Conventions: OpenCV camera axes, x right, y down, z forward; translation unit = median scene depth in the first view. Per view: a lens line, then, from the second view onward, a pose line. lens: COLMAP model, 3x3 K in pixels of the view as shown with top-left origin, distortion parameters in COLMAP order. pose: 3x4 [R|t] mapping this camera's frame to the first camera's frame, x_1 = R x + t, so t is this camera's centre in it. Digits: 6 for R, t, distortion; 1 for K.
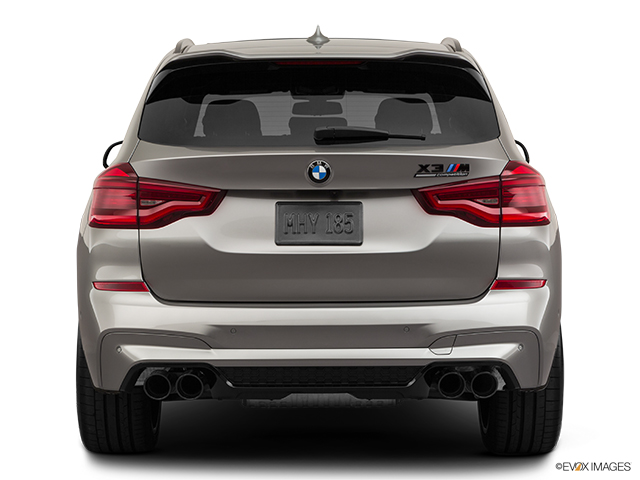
lens RADIAL K [[1466.6, 0, 320.0], [0, 1466.6, 240.0], [0, 0, 1]] dist [-0.035951, -0.042134]
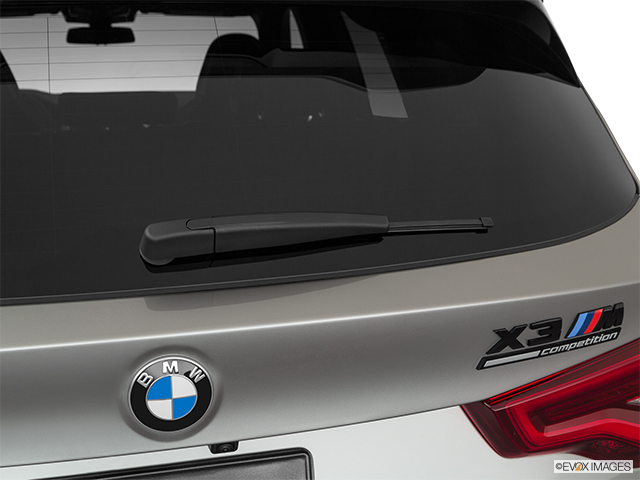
lens RADIAL K [[851.3, 0, 320.0], [0, 851.3, 240.0], [0, 0, 1]] dist [0.006630, 0.008670]
pose [[0.967598, -0.065958, 0.243730, -0.009791], [0.019510, 0.981923, 0.188275, -0.096489], [-0.251742, -0.177419, 0.951393, 0.778551]]
